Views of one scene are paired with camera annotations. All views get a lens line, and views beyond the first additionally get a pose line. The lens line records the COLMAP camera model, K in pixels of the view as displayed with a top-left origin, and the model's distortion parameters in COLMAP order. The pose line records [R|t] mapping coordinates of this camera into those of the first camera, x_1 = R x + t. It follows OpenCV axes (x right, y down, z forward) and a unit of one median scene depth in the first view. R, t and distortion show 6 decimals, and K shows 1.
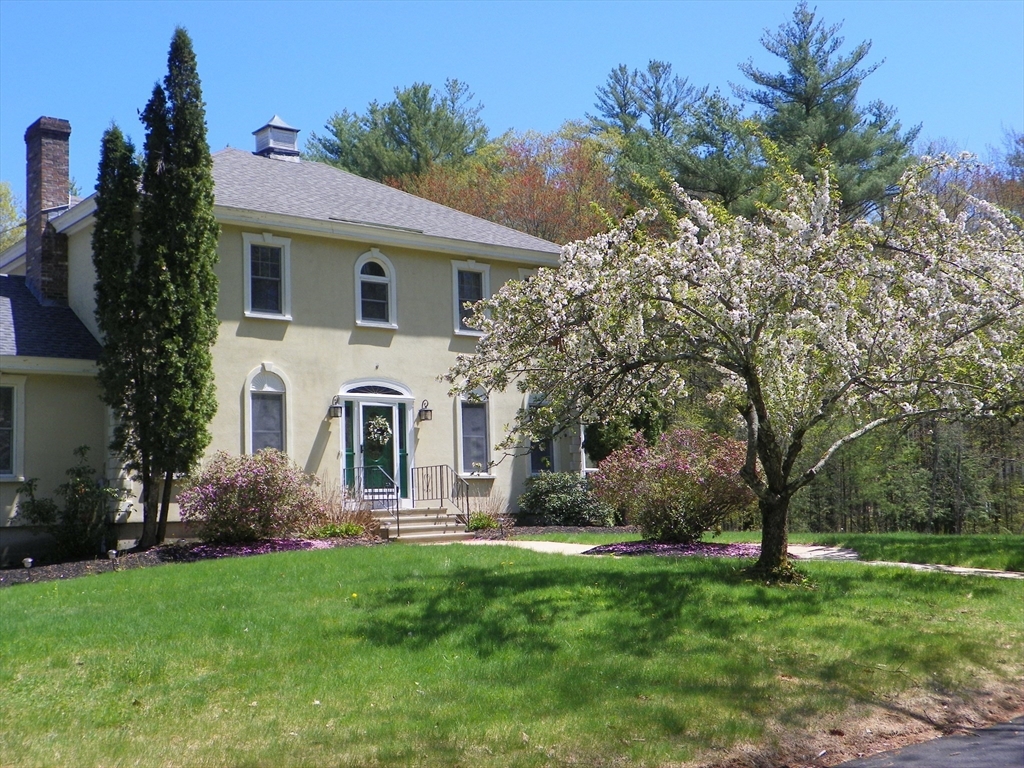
lens RADIAL K [[1344.4, 0, 544.2], [0, 1344.4, 386.8], [0, 0, 1]] dist [0.064217, 0.000000]
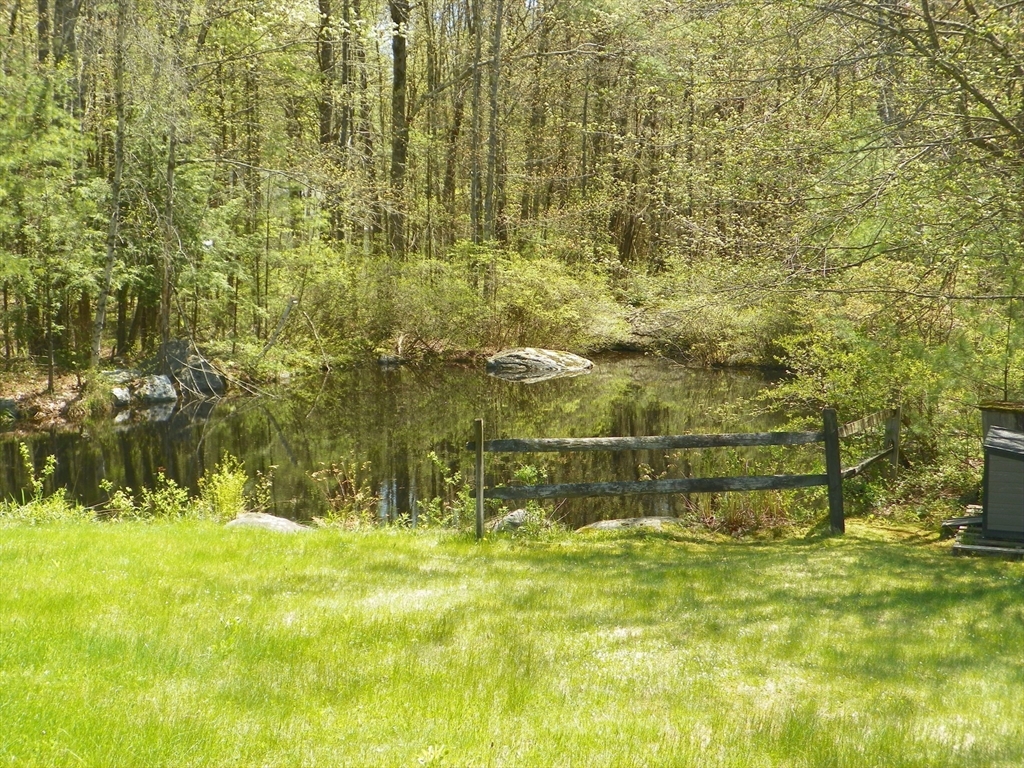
lens RADIAL K [[1344.4, 0, 511.5], [0, 1344.4, 384.6], [0, 0, 1]] dist [0.064217, 0.000000]
pose [[0.866839, -0.031628, 0.497584, 0.172365], [-0.067693, 0.981279, 0.180301, 0.036519], [-0.493972, -0.189976, 0.848470, 0.527289]]
